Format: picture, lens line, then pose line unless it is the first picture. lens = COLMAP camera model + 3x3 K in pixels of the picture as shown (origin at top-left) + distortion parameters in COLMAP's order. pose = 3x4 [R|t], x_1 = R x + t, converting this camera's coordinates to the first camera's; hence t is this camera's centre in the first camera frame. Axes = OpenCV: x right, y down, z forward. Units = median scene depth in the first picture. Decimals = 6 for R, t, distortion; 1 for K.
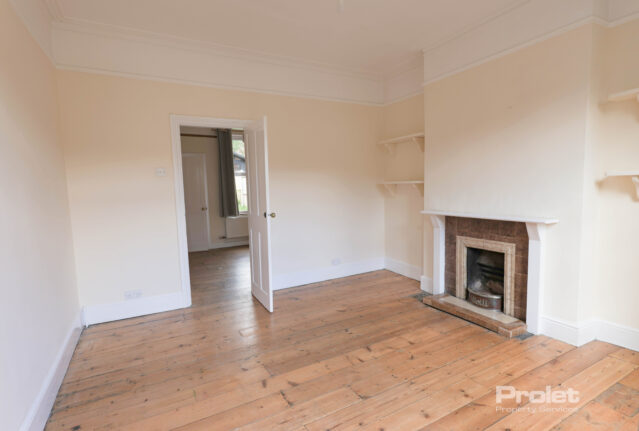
lens RADIAL K [[320.8, 0, 319.5], [0, 320.8, 215.5], [0, 0, 1]] dist [-0.000654, -0.000101]
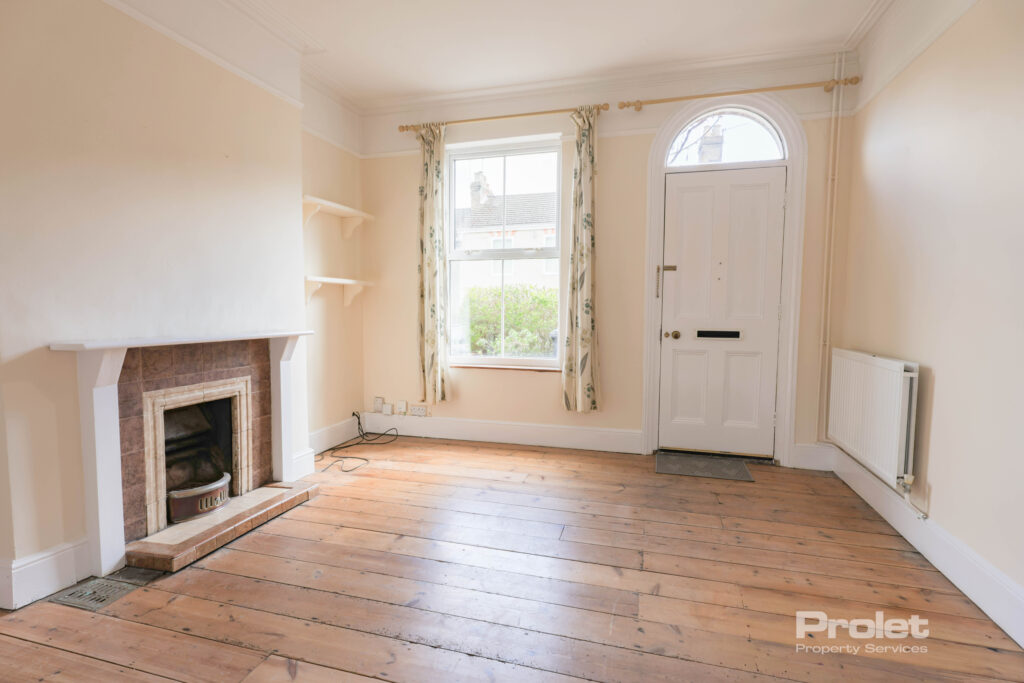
lens RADIAL K [[491.5, 0, 512.0], [0, 491.5, 341.5], [0, 0, 1]] dist [-0.001798, -0.000260]
pose [[-0.706449, -0.025273, 0.707313, -0.431497], [0.075697, 0.990932, 0.111012, -0.046276], [-0.703705, 0.131966, -0.698129, 1.226672]]
